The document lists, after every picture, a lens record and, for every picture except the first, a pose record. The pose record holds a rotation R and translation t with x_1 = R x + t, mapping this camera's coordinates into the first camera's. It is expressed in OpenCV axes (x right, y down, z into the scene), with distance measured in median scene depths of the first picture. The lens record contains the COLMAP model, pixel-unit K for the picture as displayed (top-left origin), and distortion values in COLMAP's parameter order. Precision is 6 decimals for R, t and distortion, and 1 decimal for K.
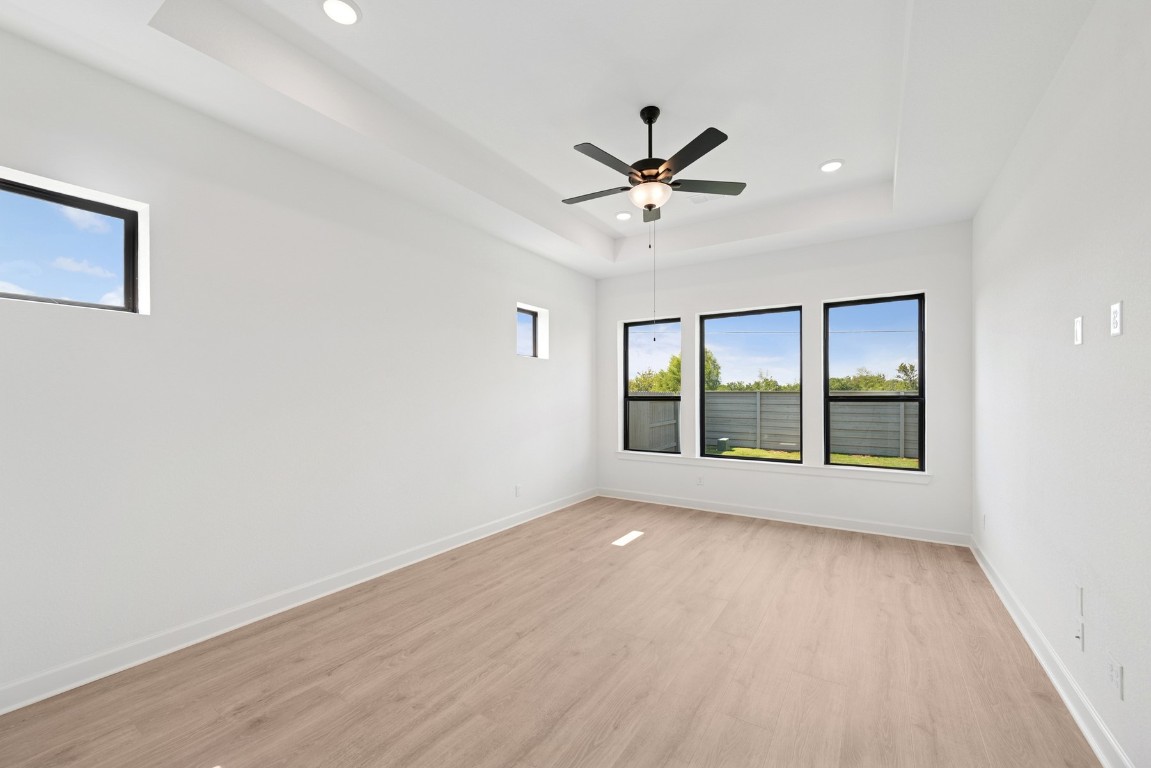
lens RADIAL K [[463.9, 0, 575.8], [0, 463.9, 379.1], [0, 0, 1]] dist [-0.000352, -0.000051]
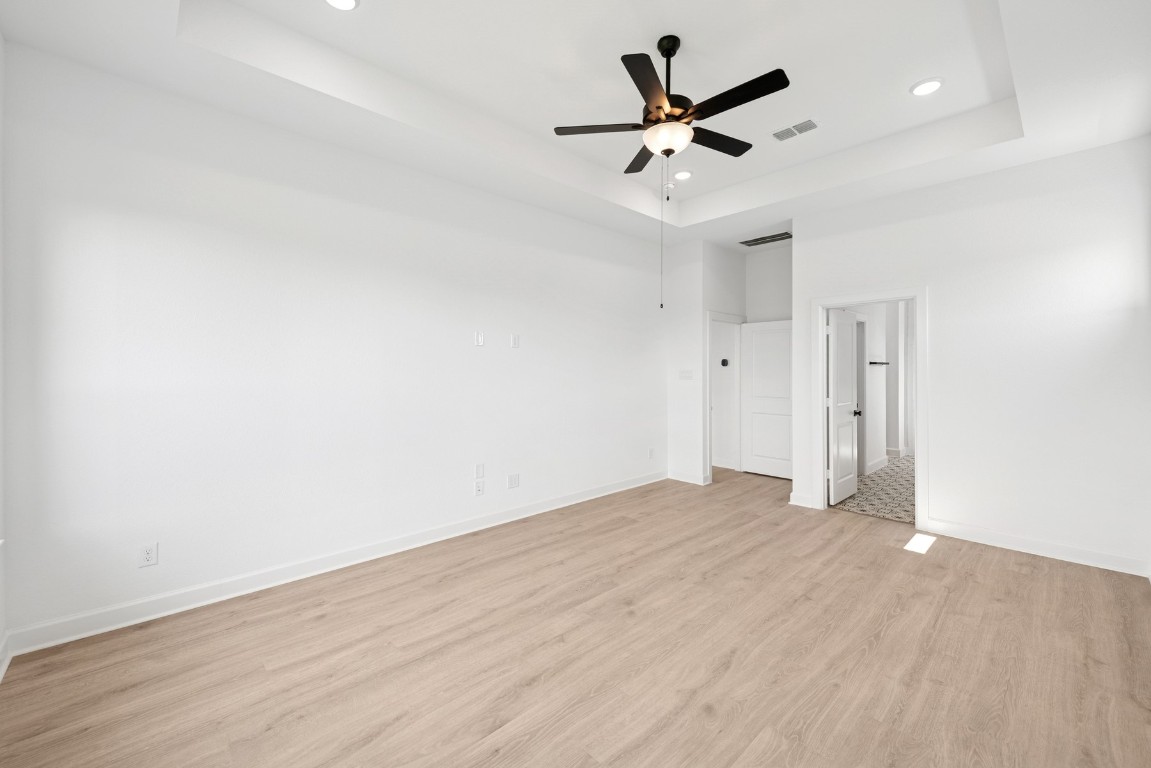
lens RADIAL K [[463.9, 0, 575.8], [0, 463.9, 379.1], [0, 0, 1]] dist [-0.000352, -0.000051]
pose [[-0.970212, -0.002688, 0.242241, 0.125643], [-0.006357, 0.999877, -0.014366, 0.064928], [-0.242173, -0.015478, -0.970110, 2.000657]]
